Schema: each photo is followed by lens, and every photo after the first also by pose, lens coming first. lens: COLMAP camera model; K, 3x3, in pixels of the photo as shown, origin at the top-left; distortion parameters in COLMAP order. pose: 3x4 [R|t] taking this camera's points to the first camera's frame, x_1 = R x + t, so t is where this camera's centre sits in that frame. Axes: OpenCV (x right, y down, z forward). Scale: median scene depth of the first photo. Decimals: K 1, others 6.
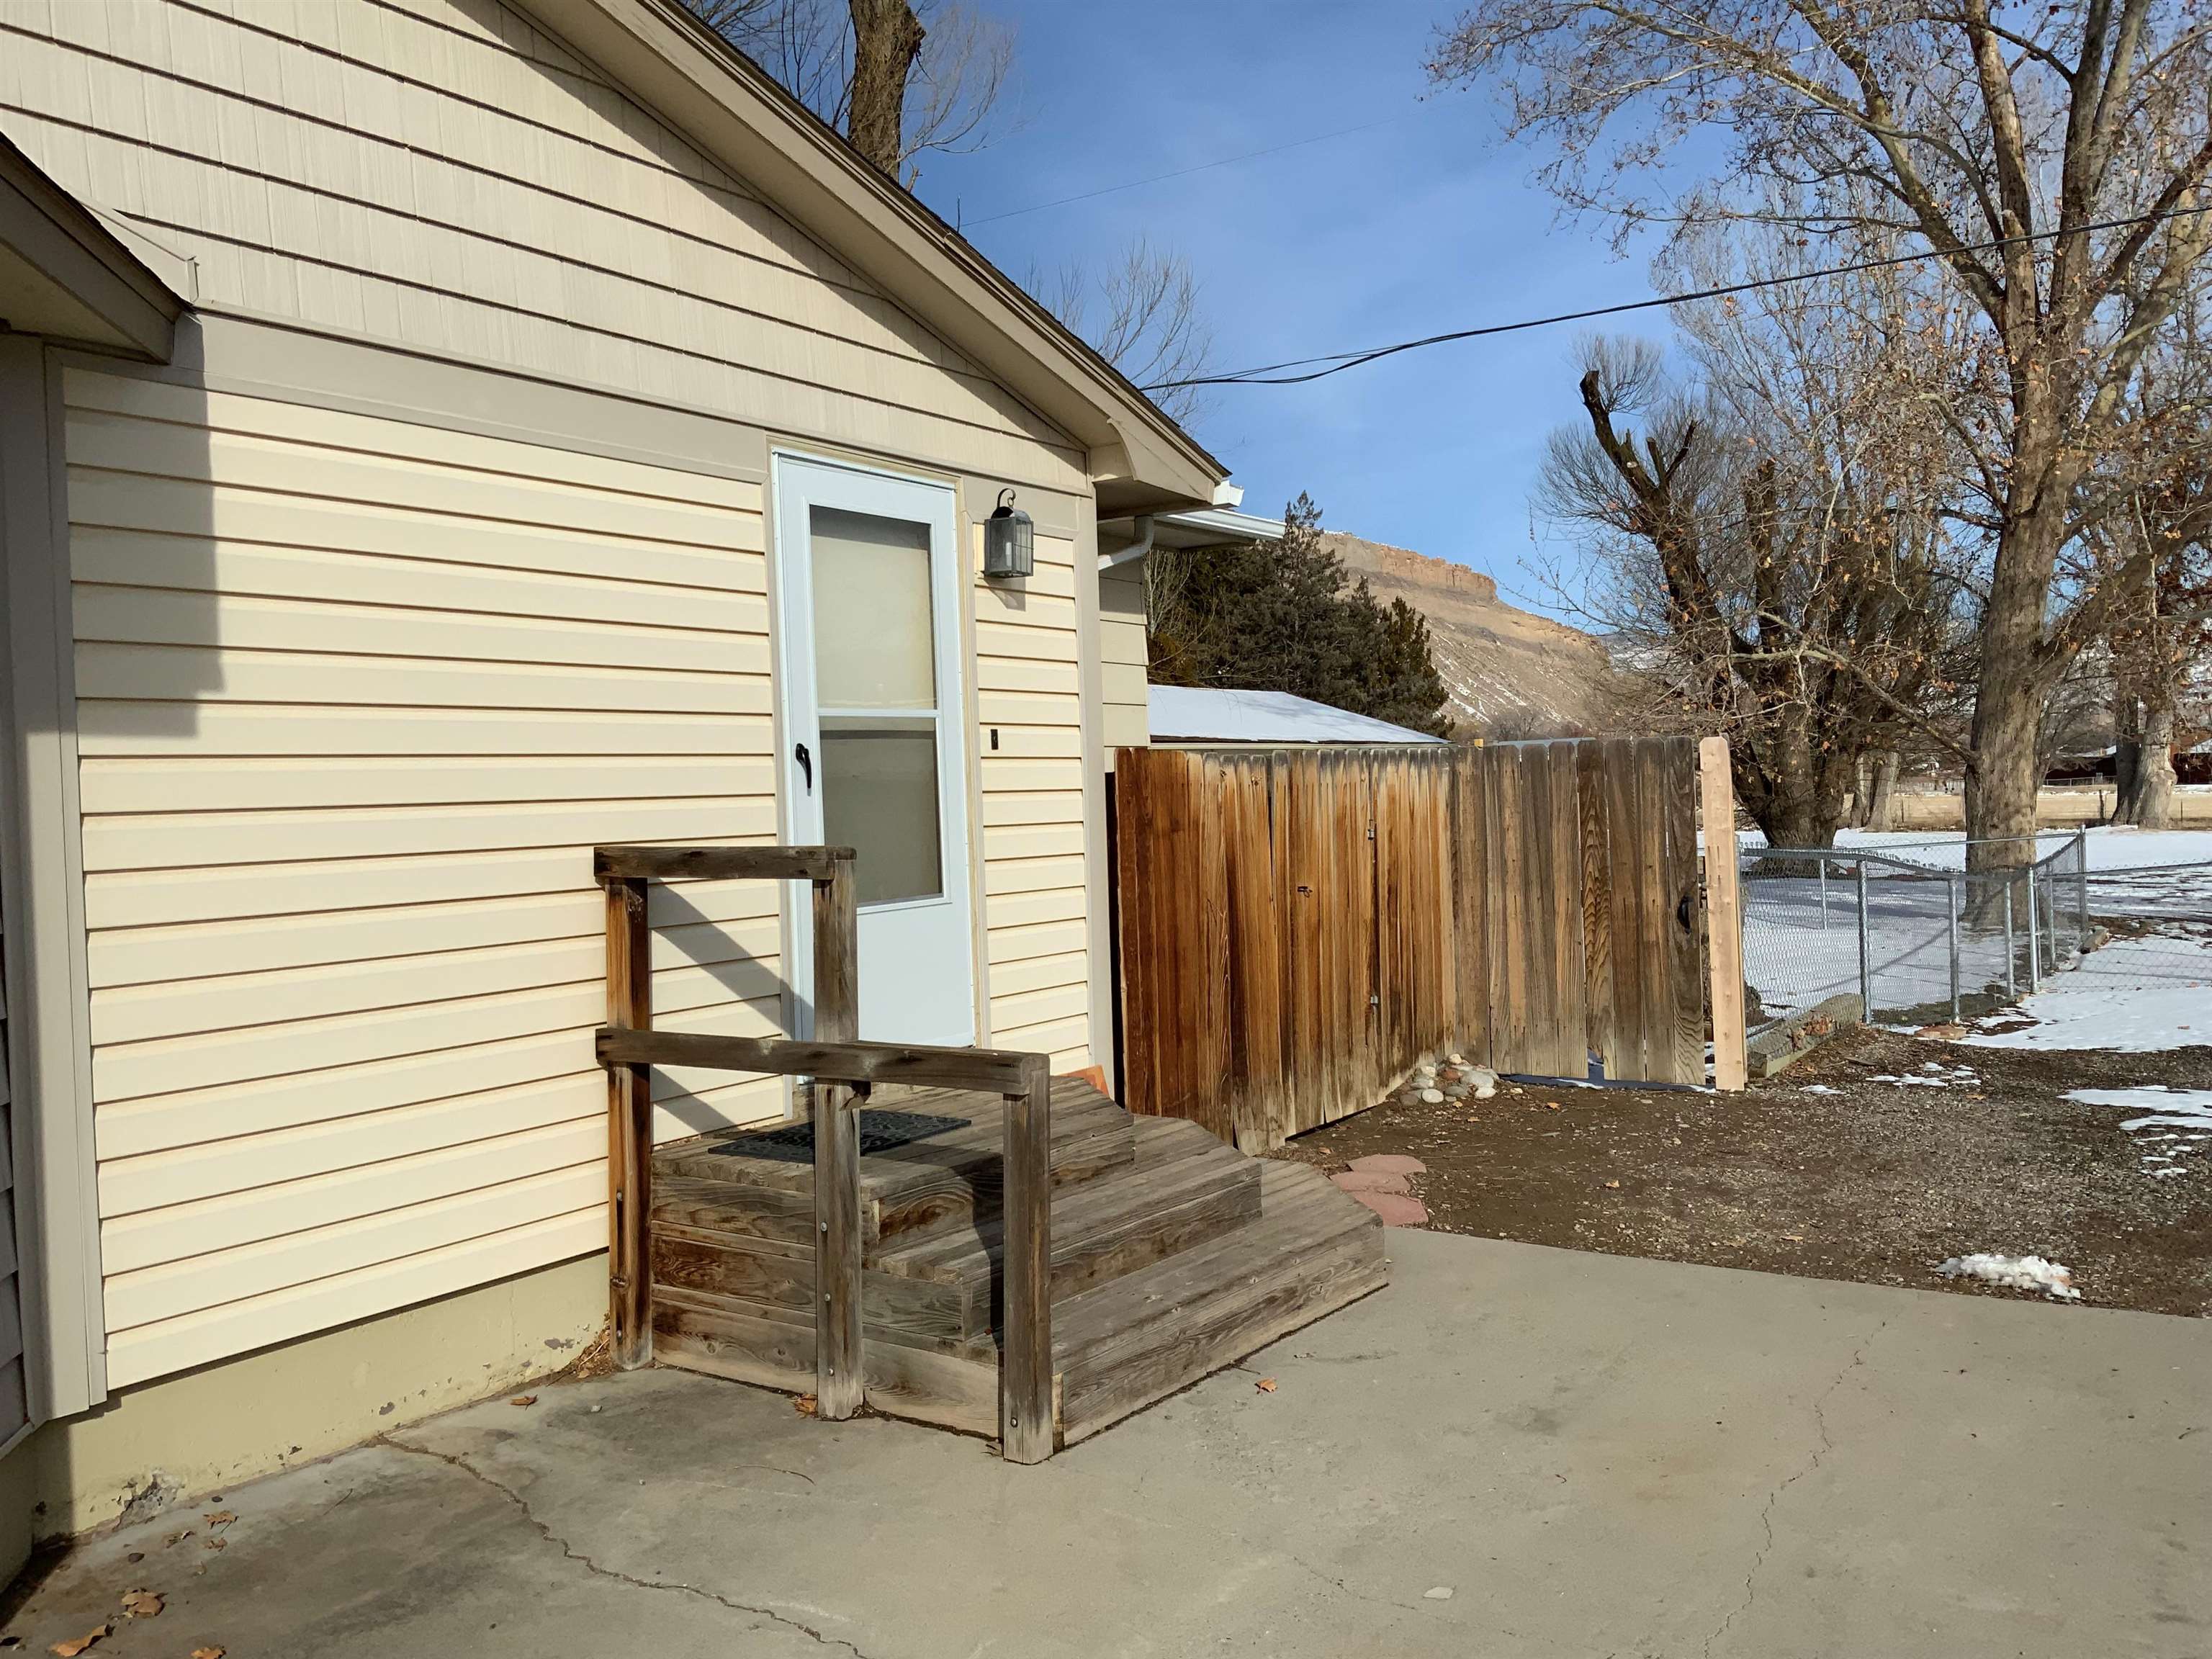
lens RADIAL K [[1840.1, 0, 1098.2], [0, 1840.1, 821.0], [0, 0, 1]] dist [0.092607, -0.164048]
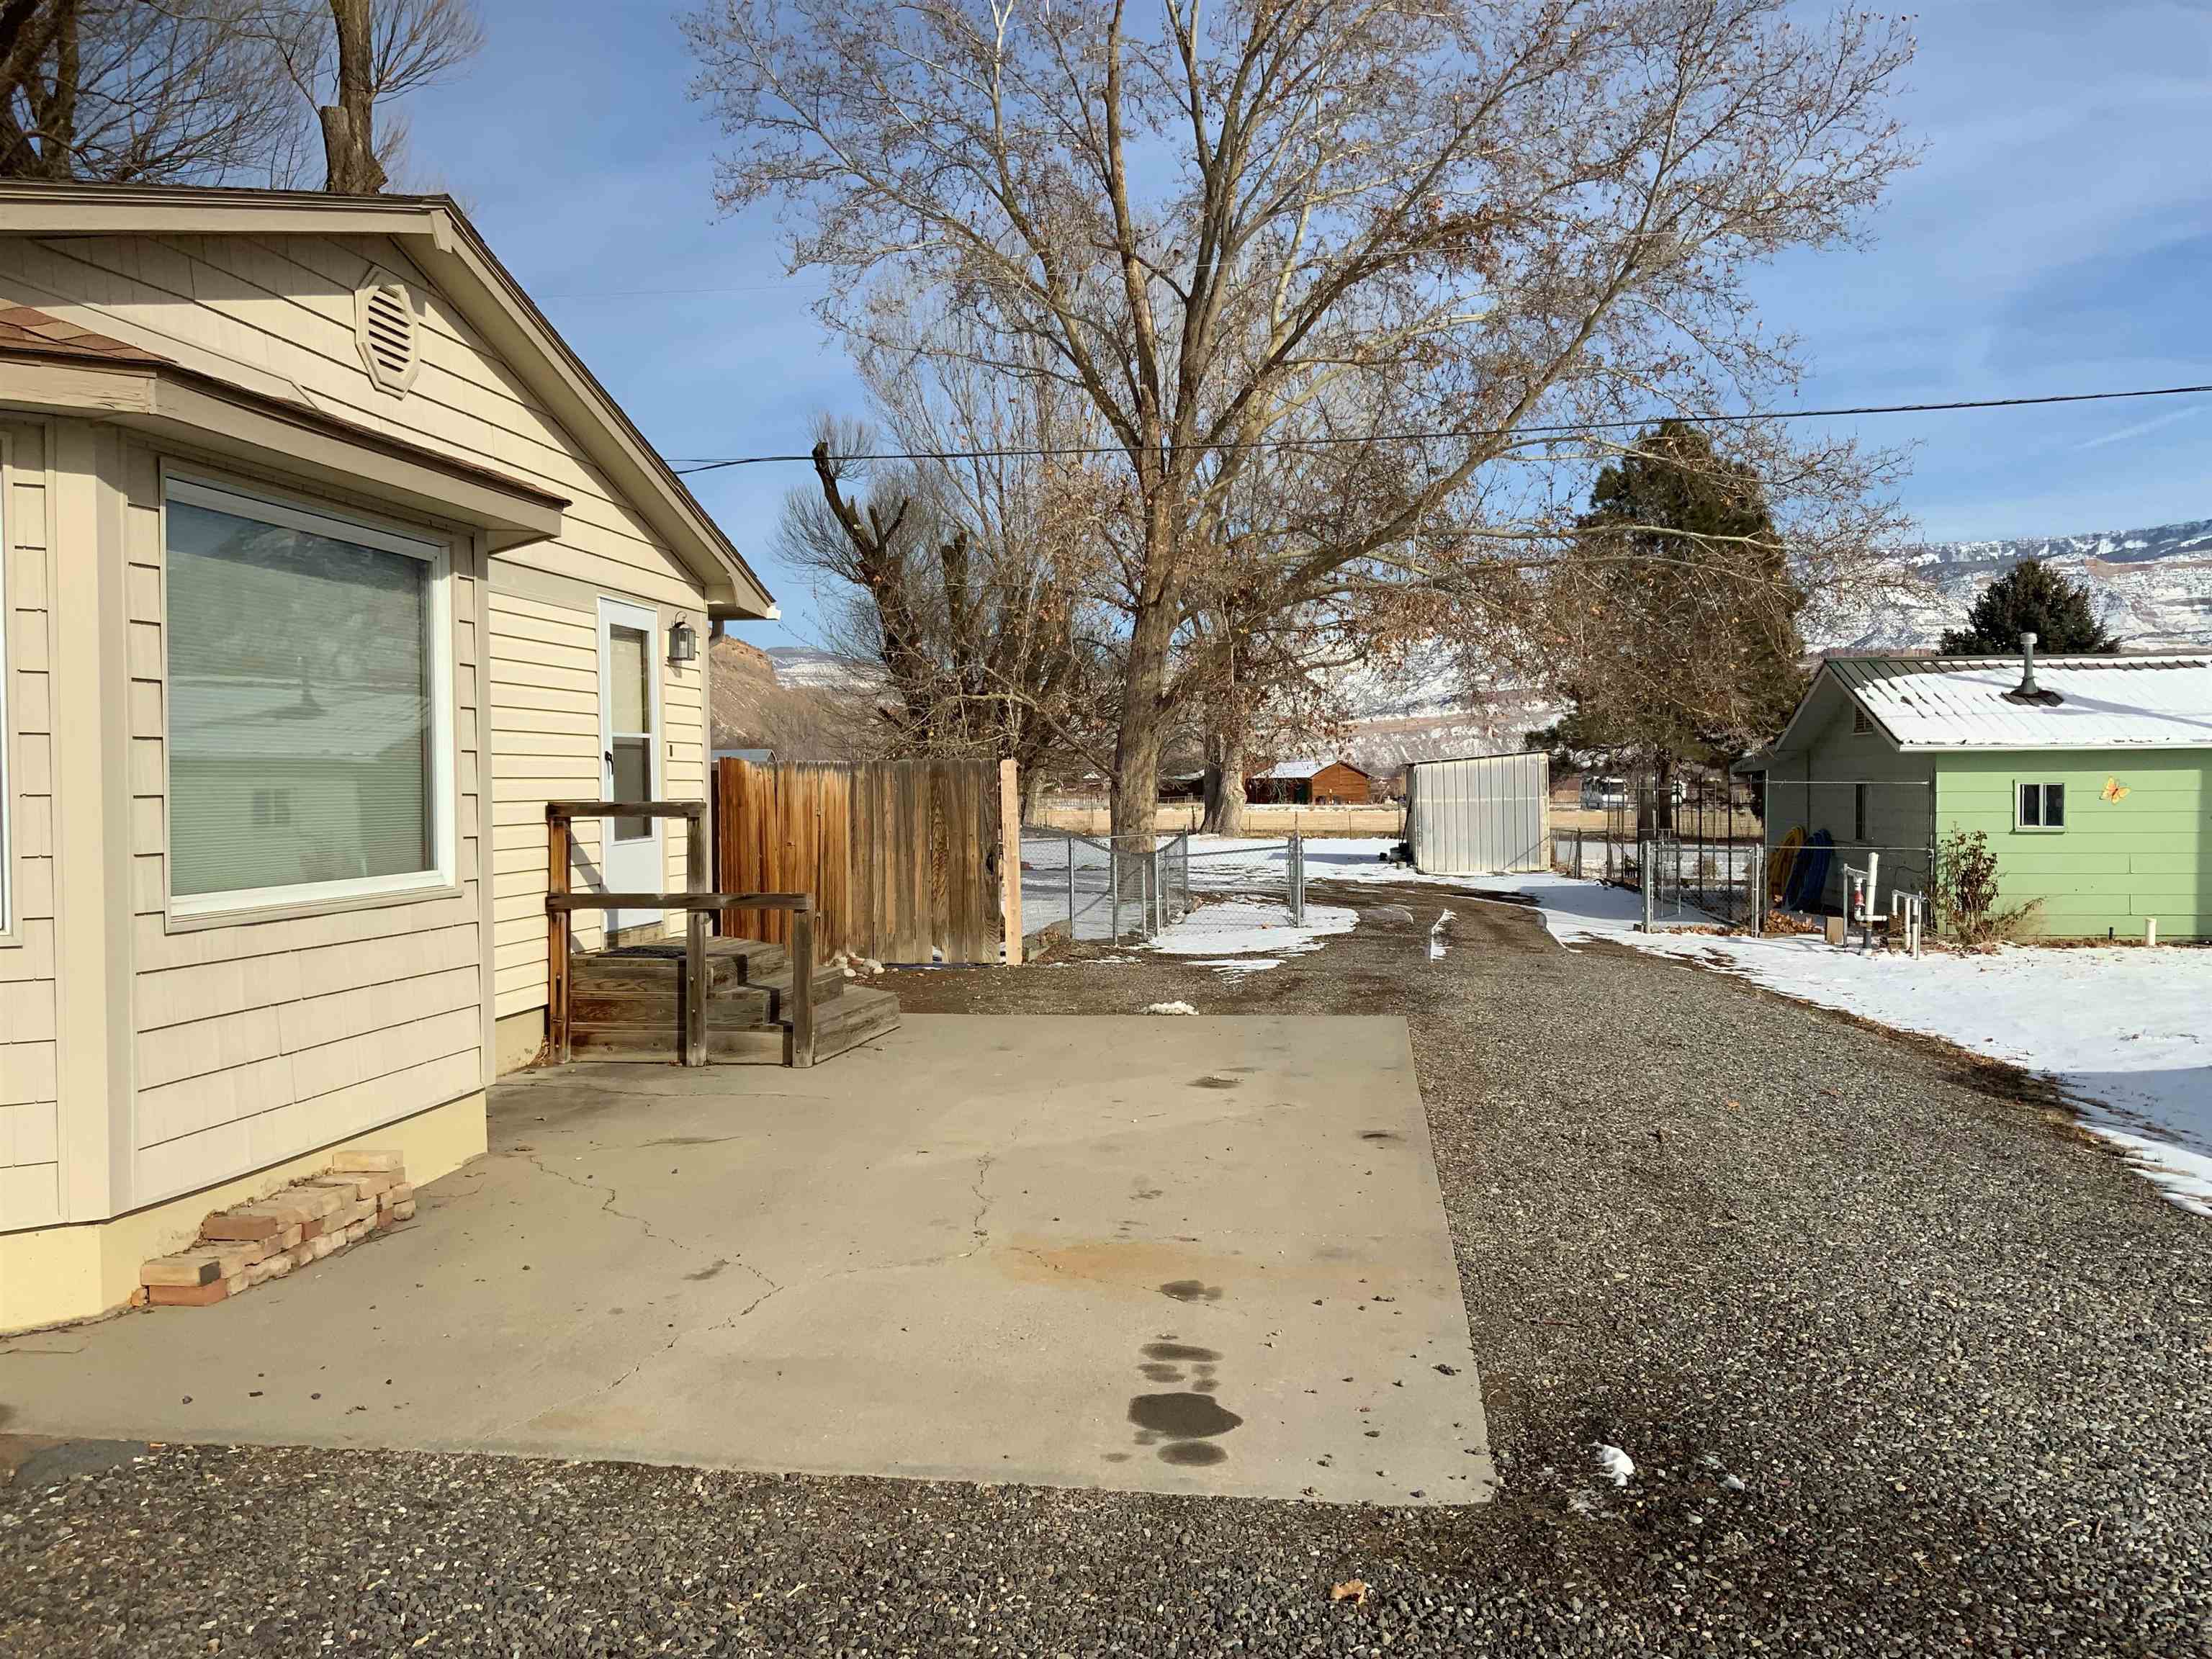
lens RADIAL K [[1840.1, 0, 1094.4], [0, 1840.1, 816.8], [0, 0, 1]] dist [0.092607, -0.164048]
pose [[0.904054, 0.013372, 0.427209, -0.143459], [-0.010022, 0.999899, -0.010089, 0.010798], [-0.427301, 0.004839, 0.904096, -0.254056]]
